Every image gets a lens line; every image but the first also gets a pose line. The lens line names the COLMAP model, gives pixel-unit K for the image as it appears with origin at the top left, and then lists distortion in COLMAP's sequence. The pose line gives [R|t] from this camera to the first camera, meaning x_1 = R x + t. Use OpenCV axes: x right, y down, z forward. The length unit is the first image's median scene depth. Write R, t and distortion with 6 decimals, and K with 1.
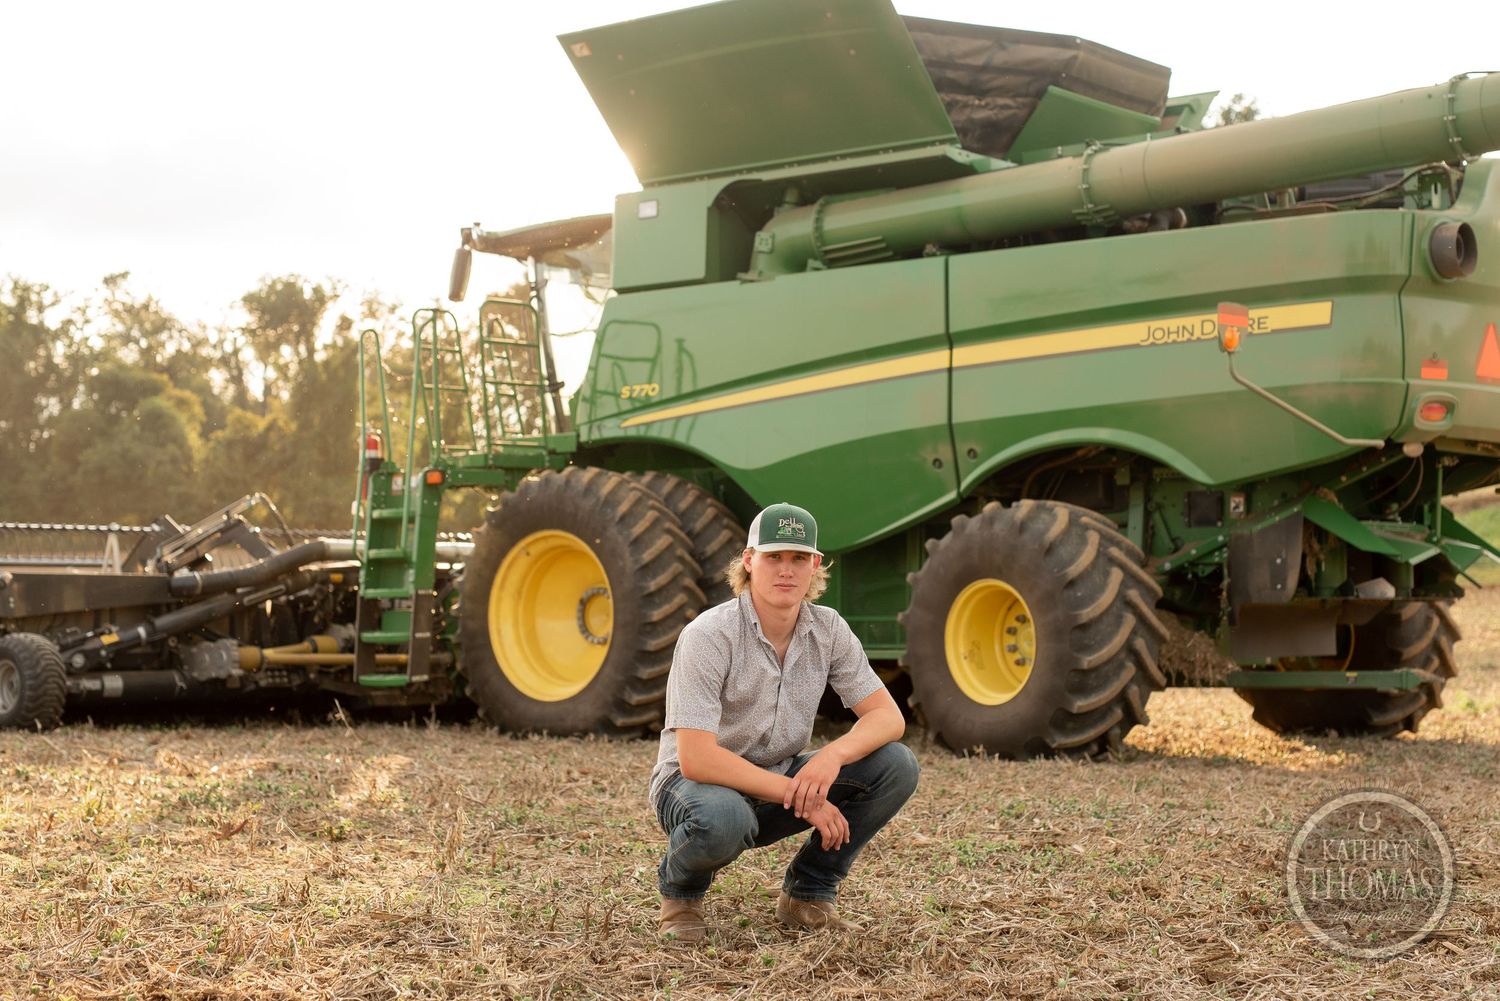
lens RADIAL K [[2457.1, 0, 726.7], [0, 2457.1, 442.3], [0, 0, 1]] dist [-0.007140, 0.163226]
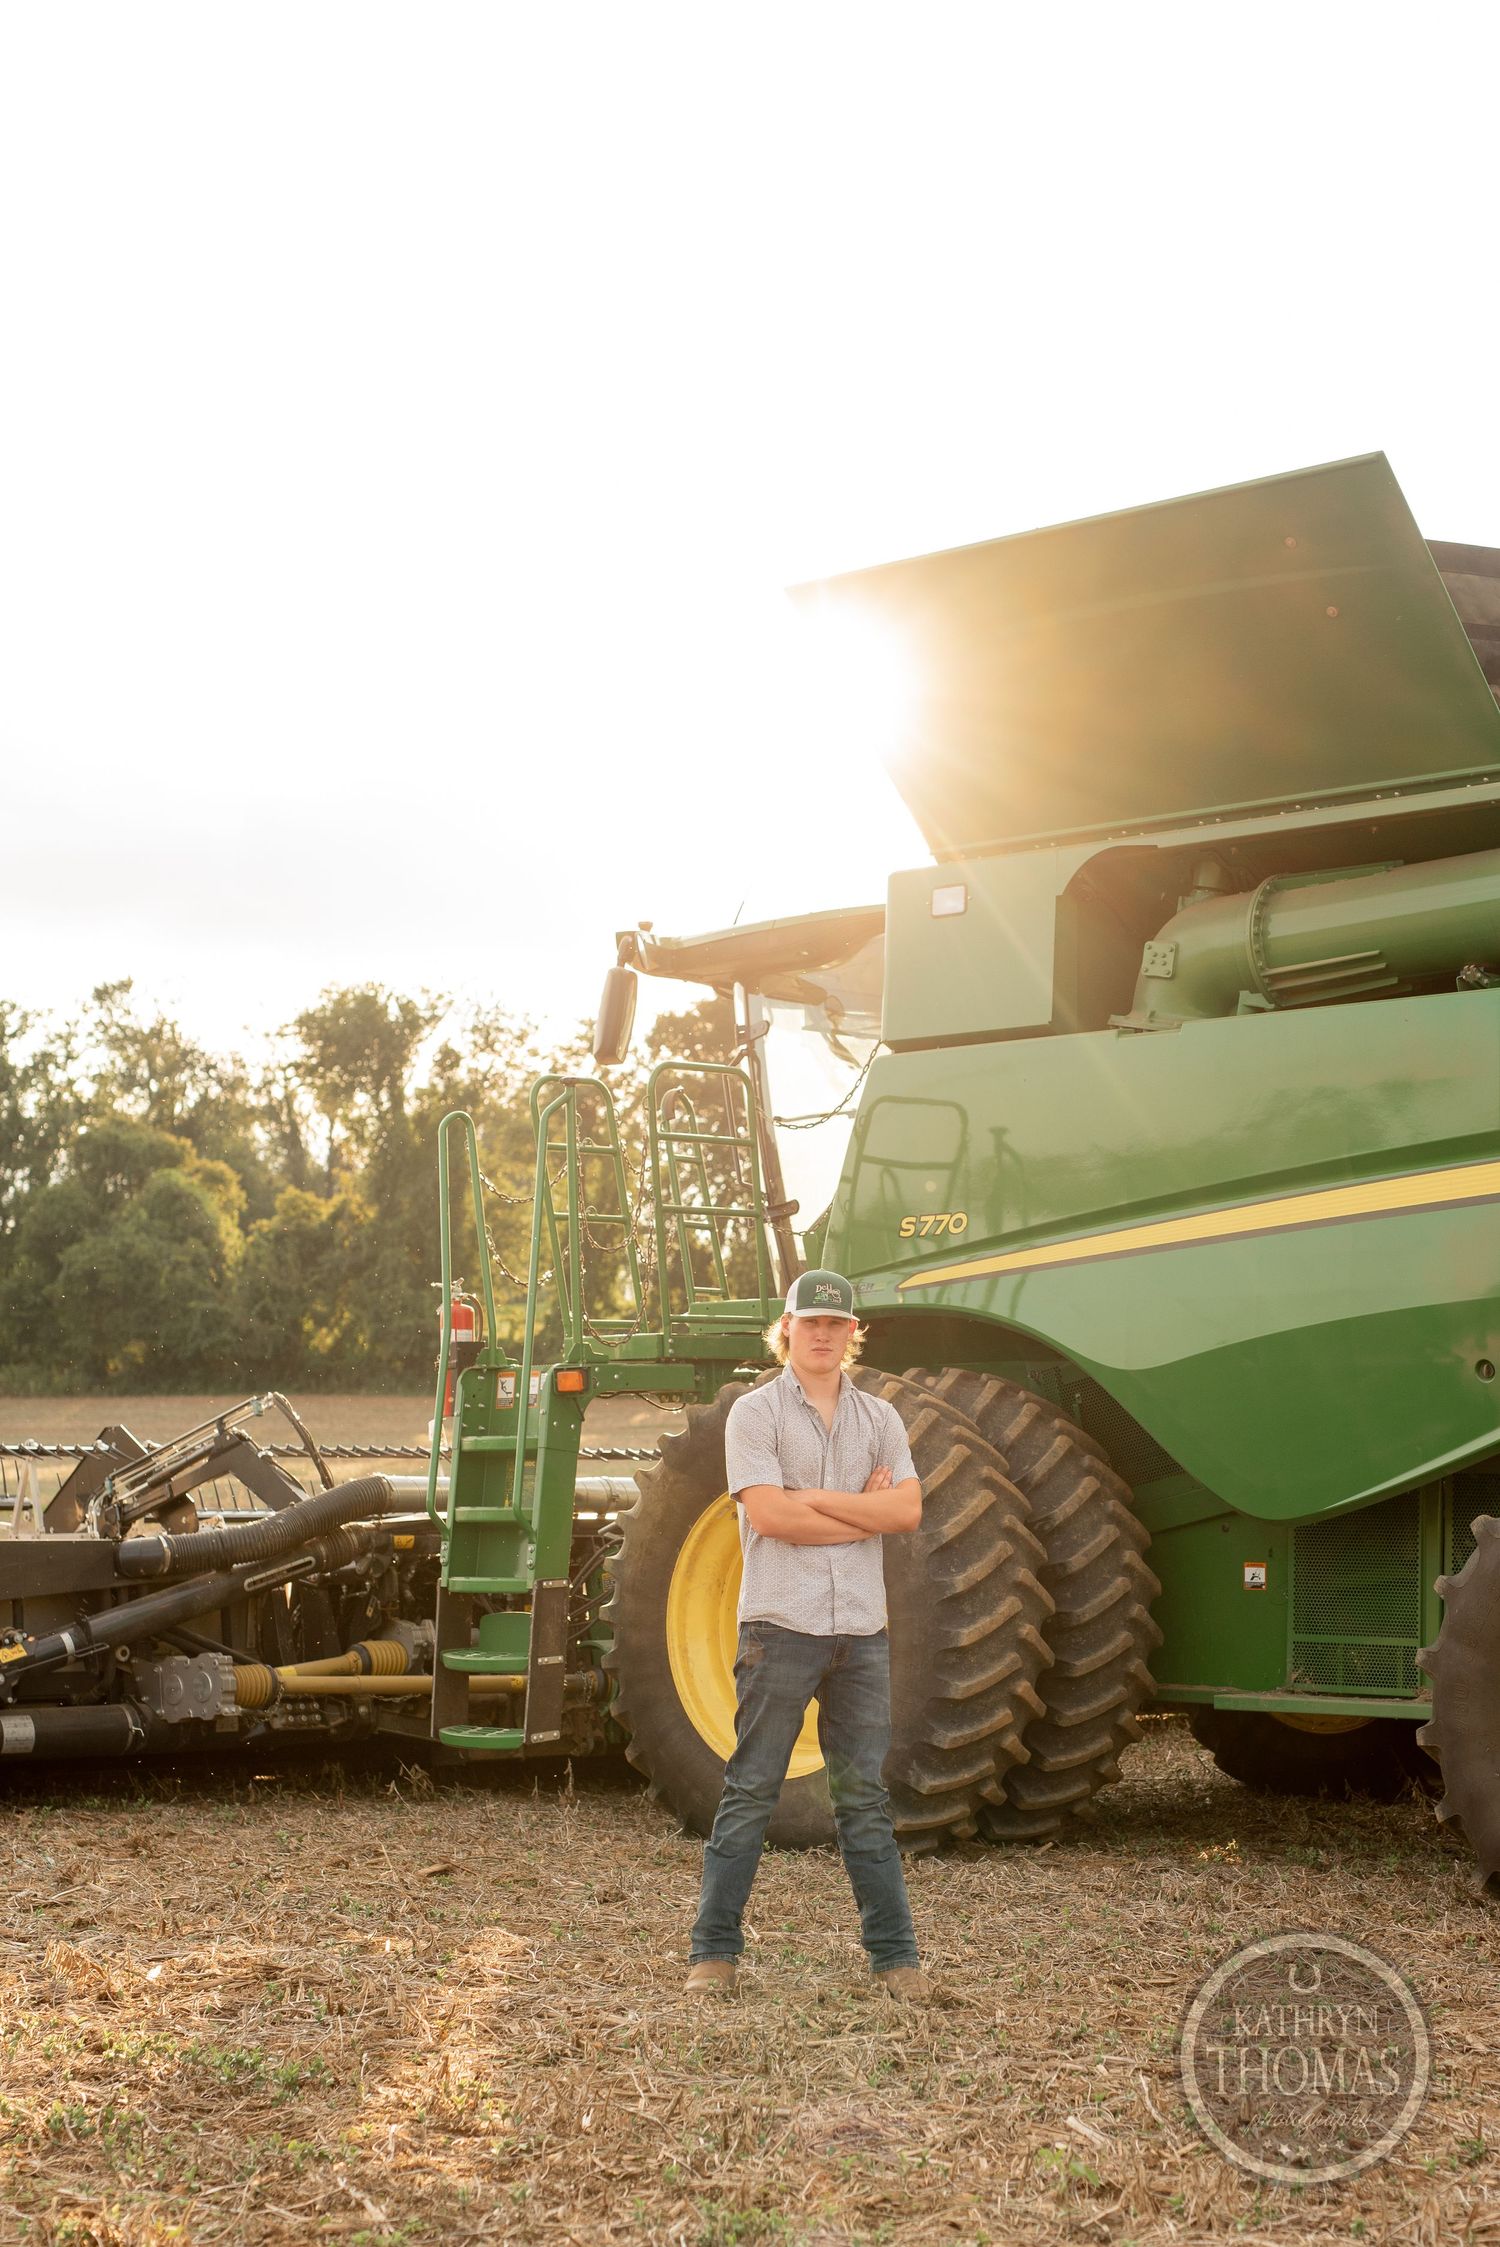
lens RADIAL K [[3680.7, 0, 752.9], [0, 3680.7, 1396.7], [0, 0, 1]] dist [-0.007140, 0.163226]
pose [[0.997437, 0.004872, -0.071387, -0.015924], [-0.001760, 0.999048, 0.043593, -0.018058], [0.071531, -0.043356, 0.996496, 0.152004]]
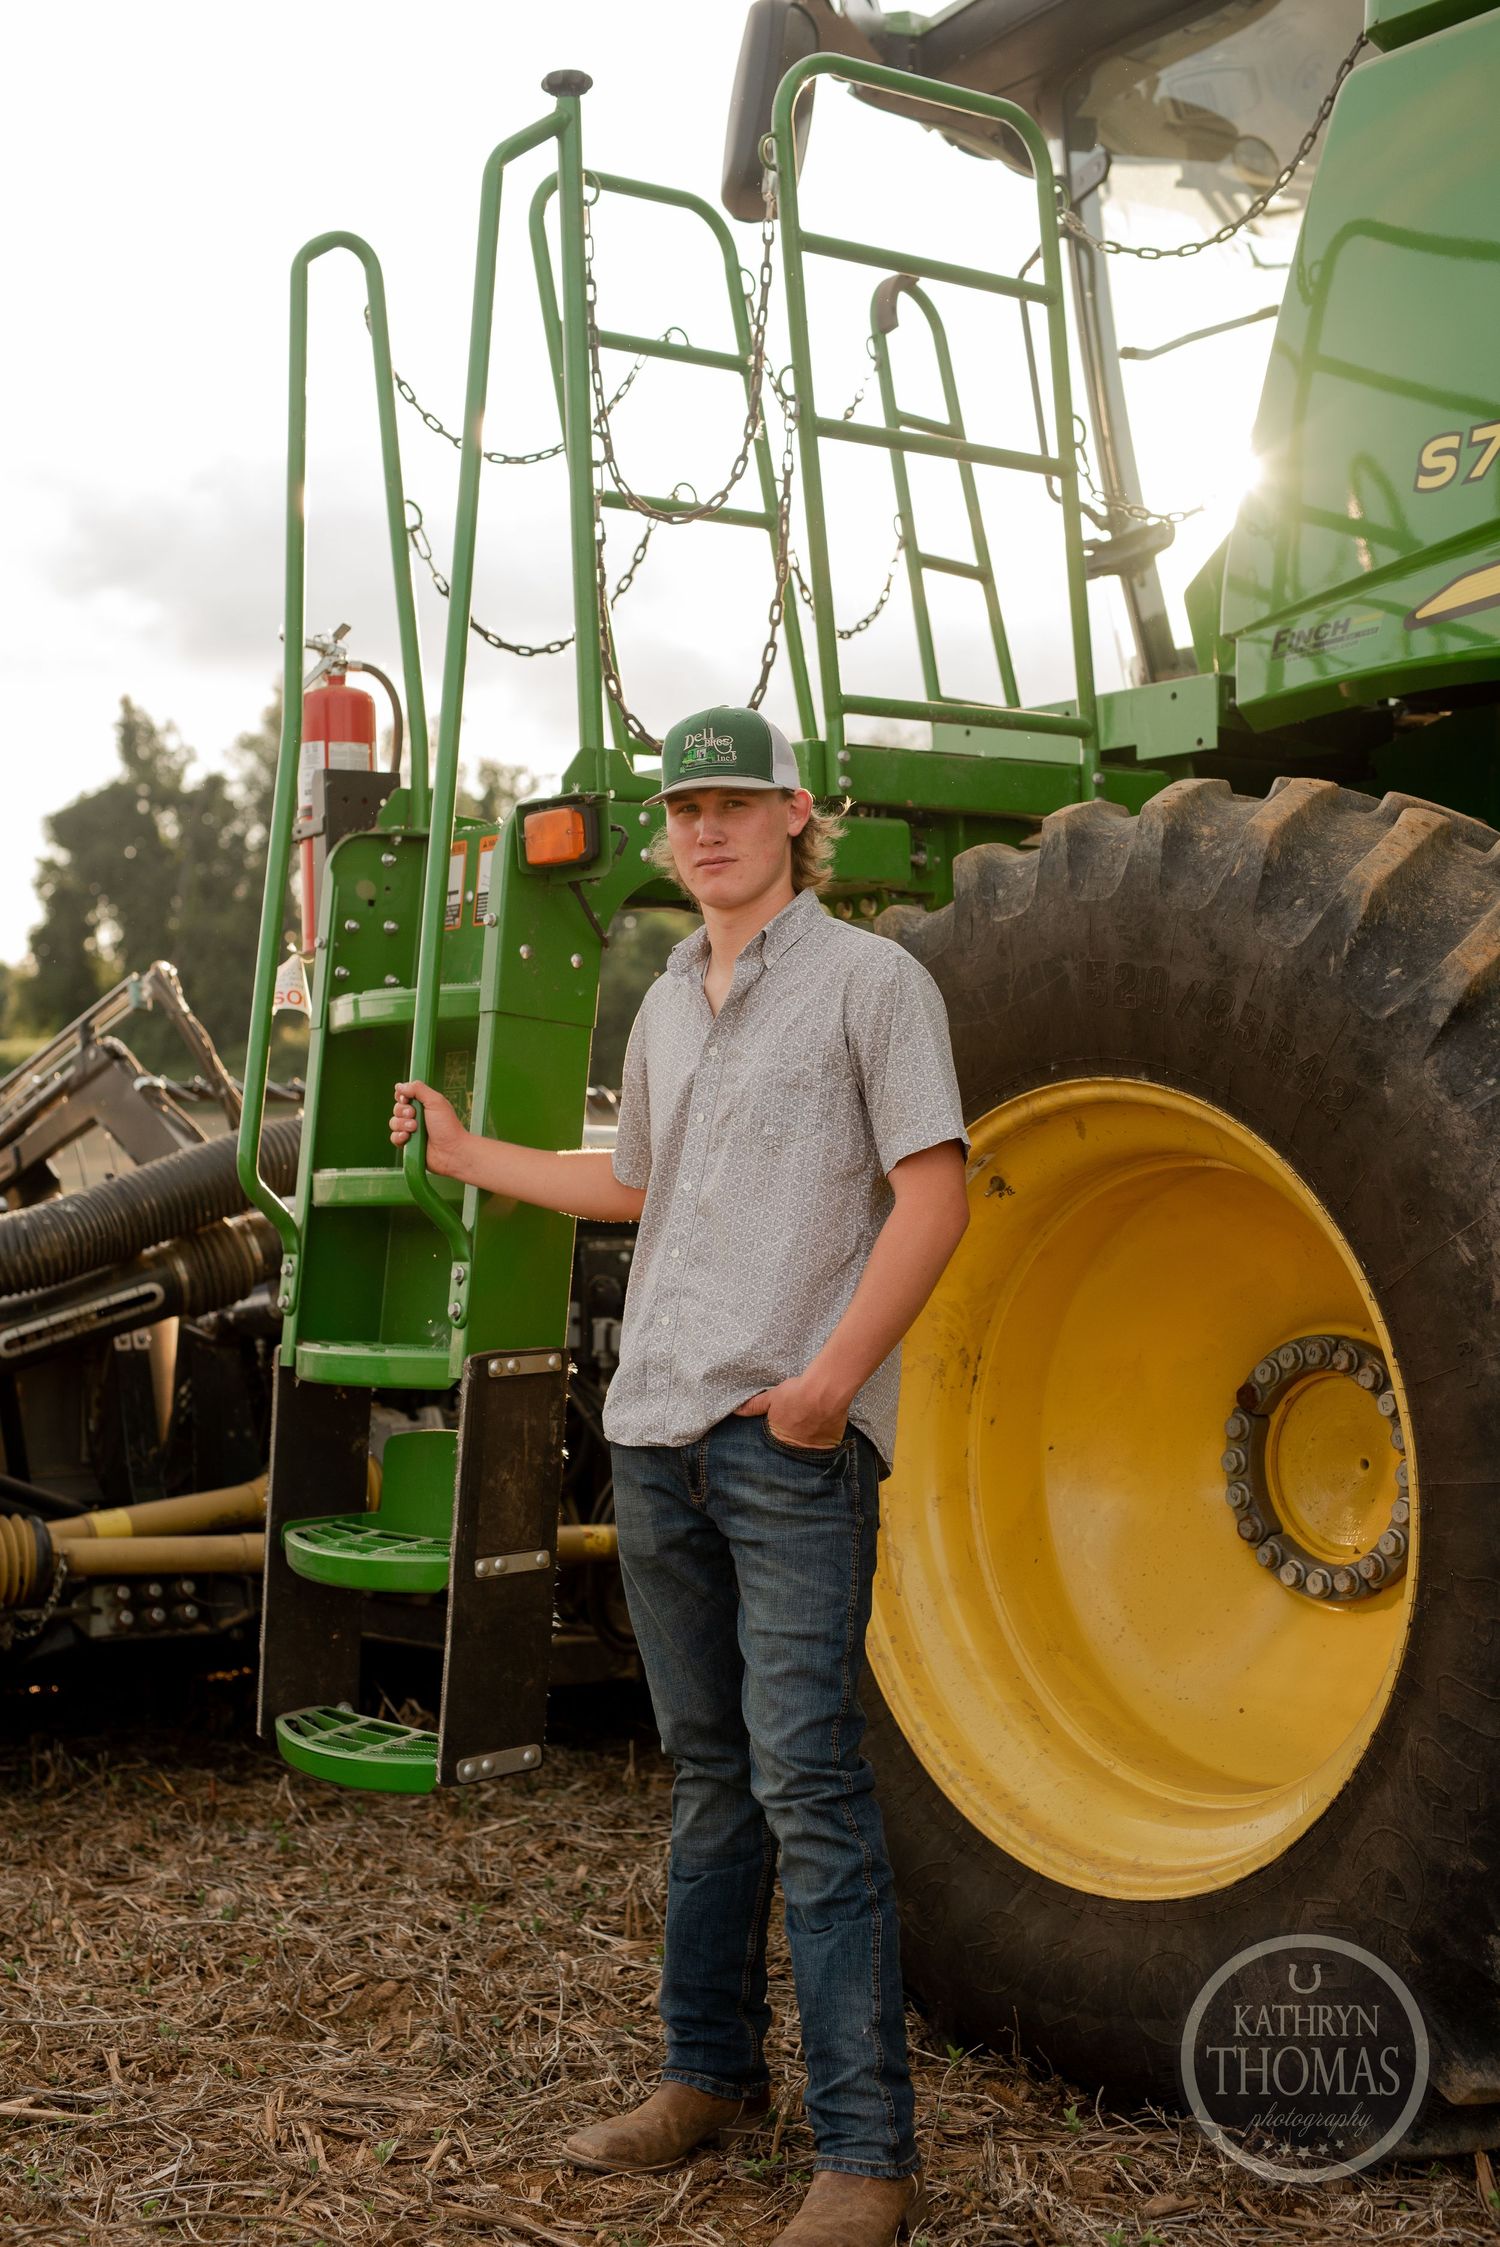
lens RADIAL K [[3210.7, 0, 750.0], [0, 3210.7, 1123.5], [0, 0, 1]] dist [0.017292, 0.010149]
pose [[0.979257, -0.003334, -0.202596, -0.042809], [0.013111, 0.998812, 0.046939, 0.025013], [0.202199, -0.048622, 0.978137, 0.687636]]
